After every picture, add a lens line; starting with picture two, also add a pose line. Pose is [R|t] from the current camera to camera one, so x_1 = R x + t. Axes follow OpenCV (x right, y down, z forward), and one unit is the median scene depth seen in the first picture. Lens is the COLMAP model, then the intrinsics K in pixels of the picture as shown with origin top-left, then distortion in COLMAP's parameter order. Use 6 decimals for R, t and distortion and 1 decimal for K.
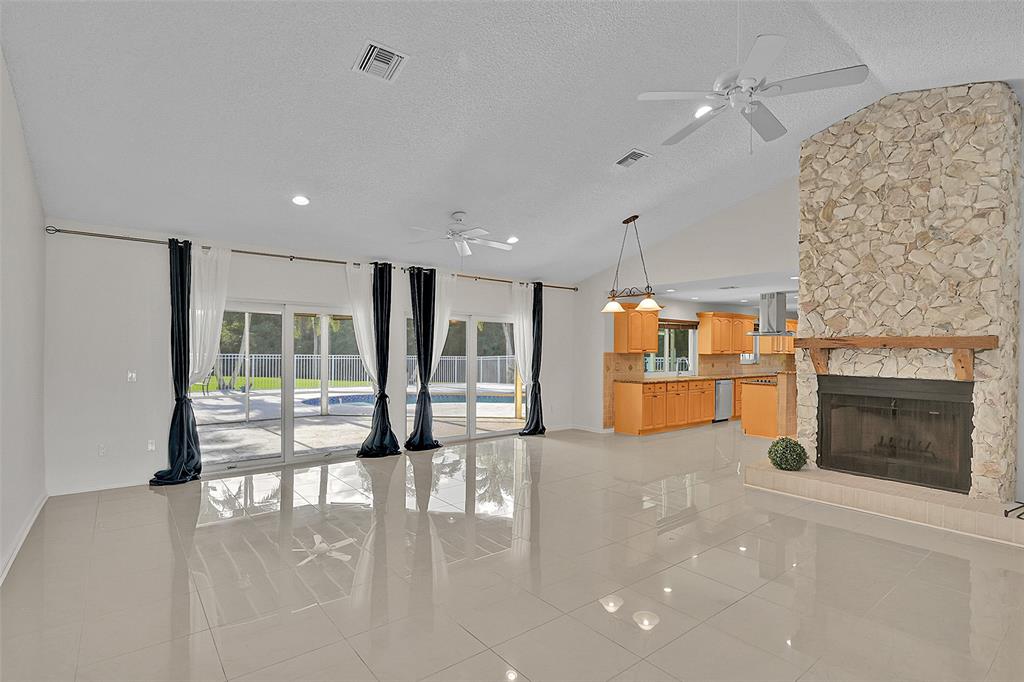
lens RADIAL K [[495.3, 0, 510.5], [0, 495.3, 353.3], [0, 0, 1]] dist [-0.005664, -0.000744]
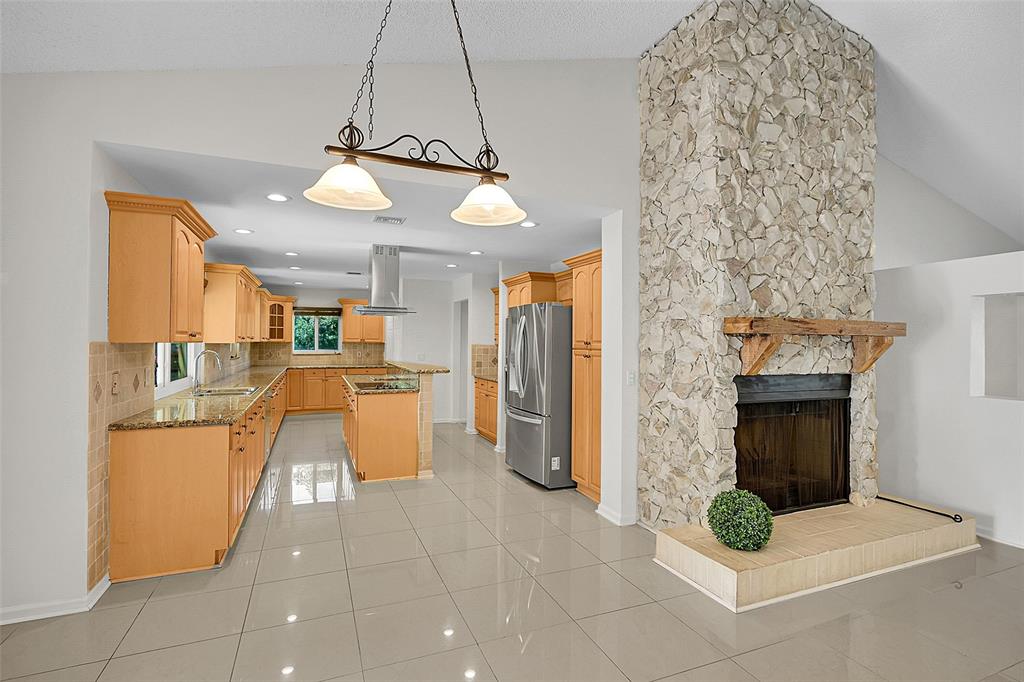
lens RADIAL K [[487.3, 0, 514.4], [0, 487.3, 337.8], [0, 0, 1]] dist [-0.002320, 0.000022]
pose [[0.267083, 0.003130, 0.963668, -0.053295], [0.002636, 0.999989, -0.003979, -0.004083], [-0.963670, 0.003603, 0.267072, 1.100004]]
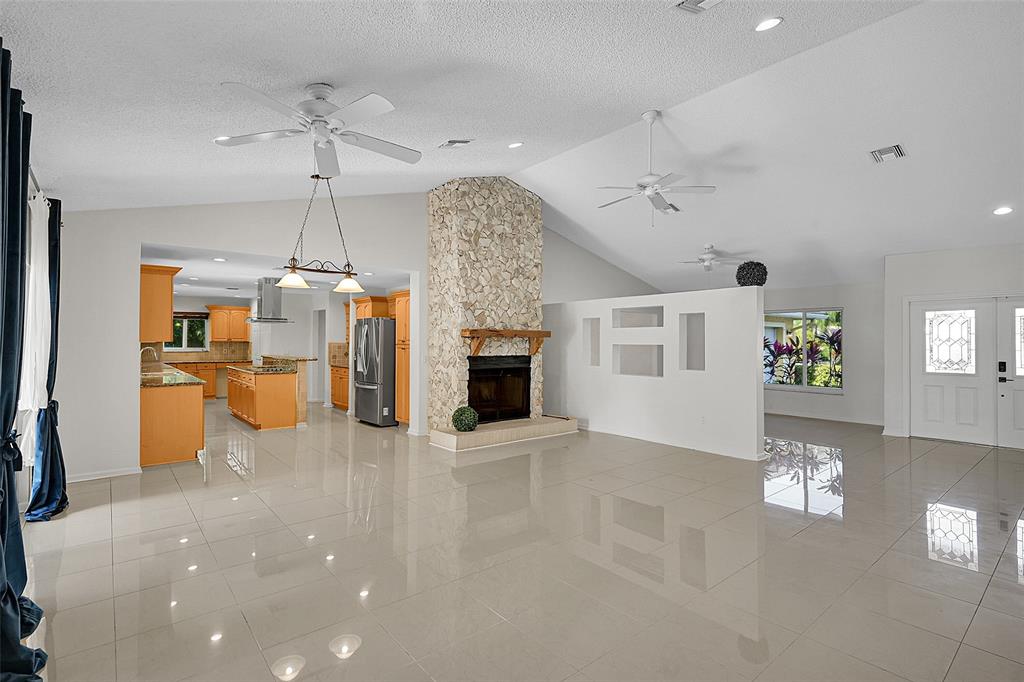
lens RADIAL K [[487.3, 0, 514.4], [0, 487.3, 337.8], [0, 0, 1]] dist [-0.002320, 0.000022]
pose [[-0.032344, -0.000688, 0.999477, -0.710289], [0.004648, 0.999989, 0.000839, -0.008158], [-0.999466, 0.004673, -0.032341, 0.912263]]
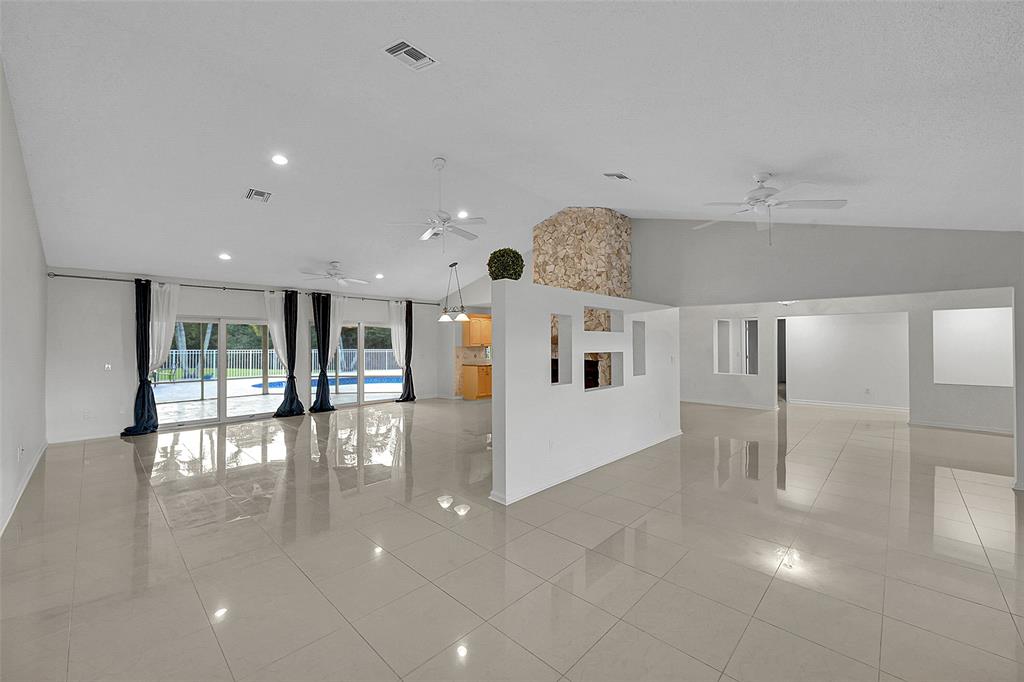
lens RADIAL K [[405.6, 0, 508.5], [0, 405.6, 338.0], [0, 0, 1]] dist [0.001413, 0.000304]
pose [[0.990226, -0.010069, 0.139109, 0.297248], [0.012707, 0.999756, -0.018084, -0.004556], [-0.138893, 0.019675, 0.990112, -0.432120]]
